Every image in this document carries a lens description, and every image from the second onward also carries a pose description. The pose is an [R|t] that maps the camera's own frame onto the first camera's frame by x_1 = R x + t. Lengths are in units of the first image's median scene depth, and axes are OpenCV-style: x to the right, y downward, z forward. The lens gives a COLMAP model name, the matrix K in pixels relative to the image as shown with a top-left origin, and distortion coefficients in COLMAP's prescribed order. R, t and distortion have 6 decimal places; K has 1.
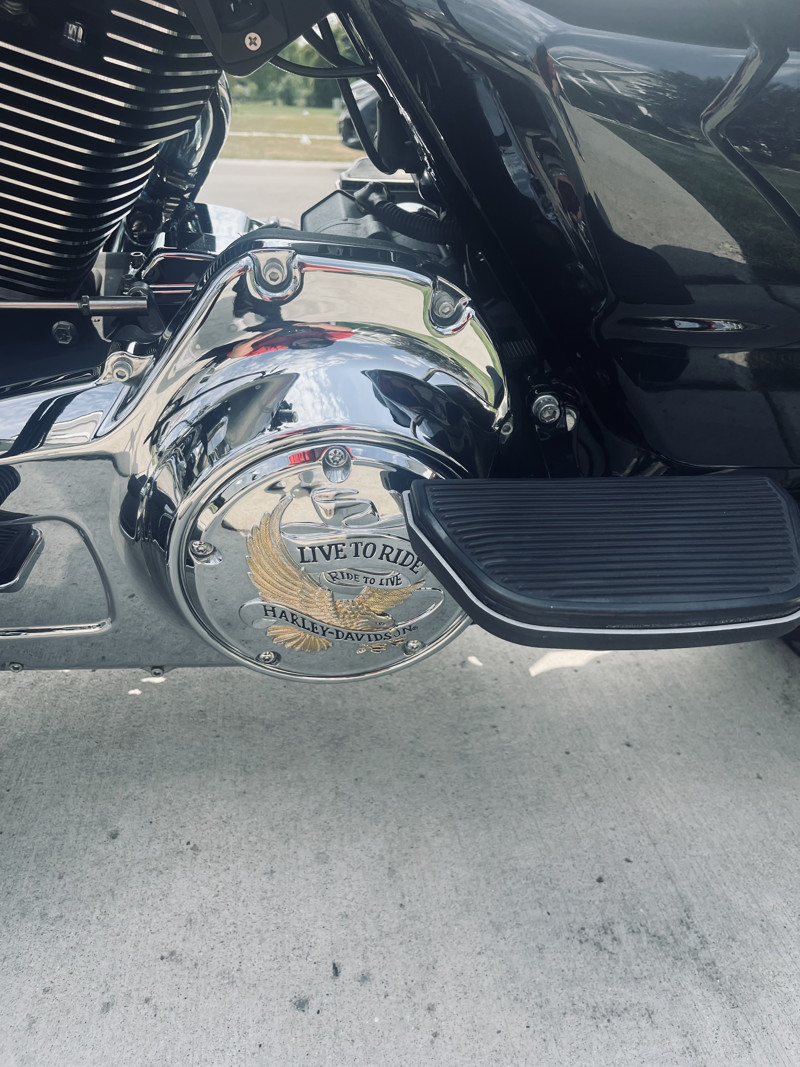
lens RADIAL K [[772.5, 0, 404.6], [0, 772.5, 538.9], [0, 0, 1]] dist [0.005734, -0.004371]
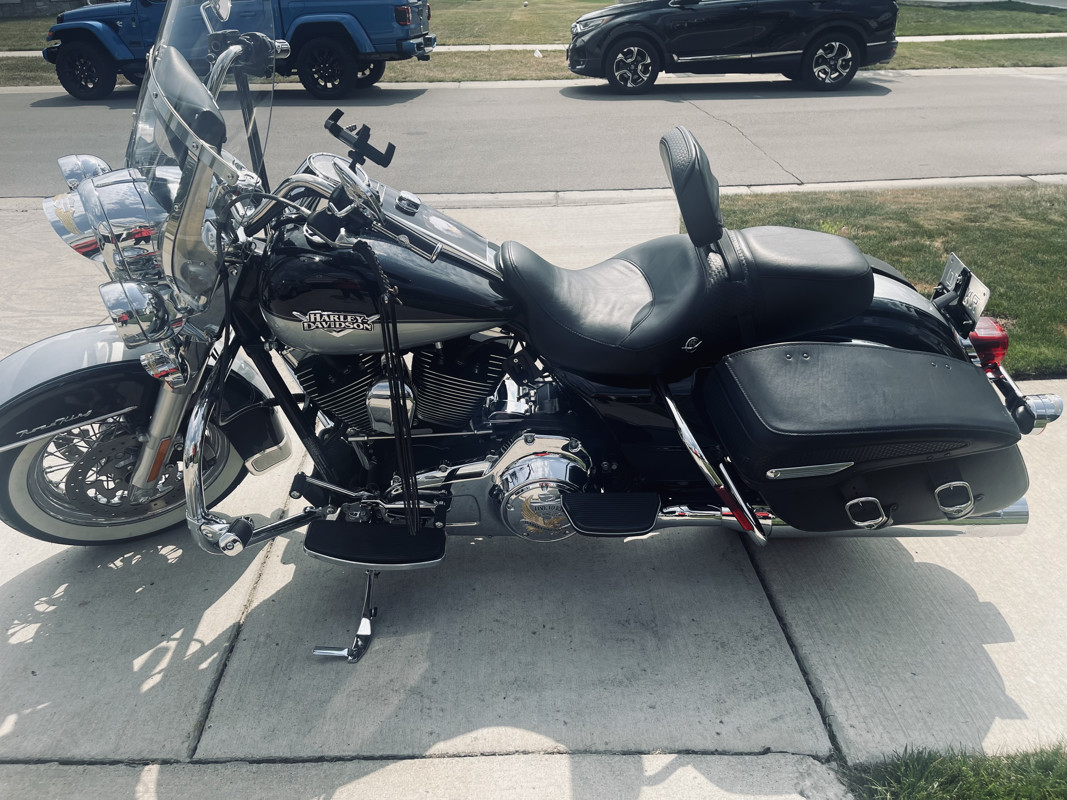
lens RADIAL K [[772.5, 0, 533.9], [0, 772.5, 394.2], [0, 0, 1]] dist [0.005734, -0.004371]
pose [[0.991743, 0.009226, -0.127908, 0.281812], [-0.009961, 0.999937, -0.005107, -0.433704], [0.127853, 0.006338, 0.991773, -2.302574]]
